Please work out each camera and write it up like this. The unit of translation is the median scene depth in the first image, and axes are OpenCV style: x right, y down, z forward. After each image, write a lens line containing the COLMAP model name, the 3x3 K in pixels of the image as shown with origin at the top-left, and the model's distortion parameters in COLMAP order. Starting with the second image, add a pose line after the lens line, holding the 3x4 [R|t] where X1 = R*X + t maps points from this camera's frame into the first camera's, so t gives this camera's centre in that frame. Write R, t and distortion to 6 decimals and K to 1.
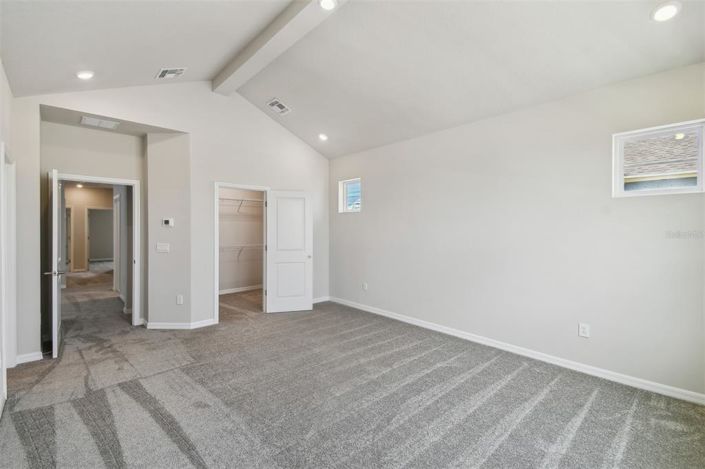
lens RADIAL K [[317.2, 0, 352.5], [0, 317.2, 234.5], [0, 0, 1]] dist [0.016549, -0.000147]
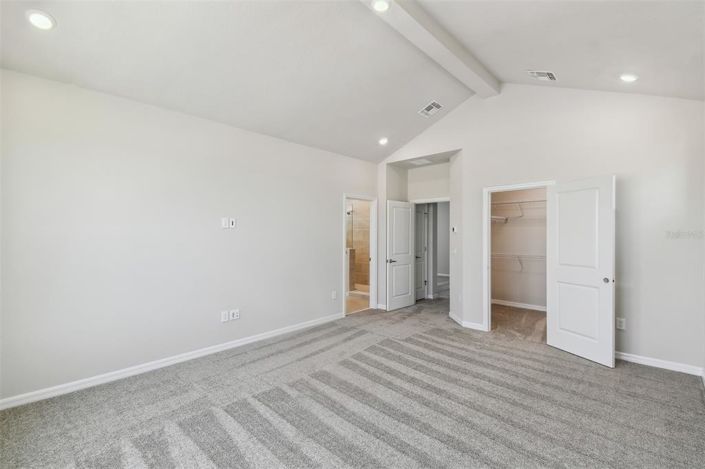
lens RADIAL K [[317.2, 0, 352.5], [0, 317.2, 234.5], [0, 0, 1]] dist [0.016549, -0.000147]
pose [[0.059586, -0.005474, -0.998208, 0.697945], [-0.031206, 0.999486, -0.007344, 0.001479], [0.997735, 0.031587, 0.059384, 0.680327]]
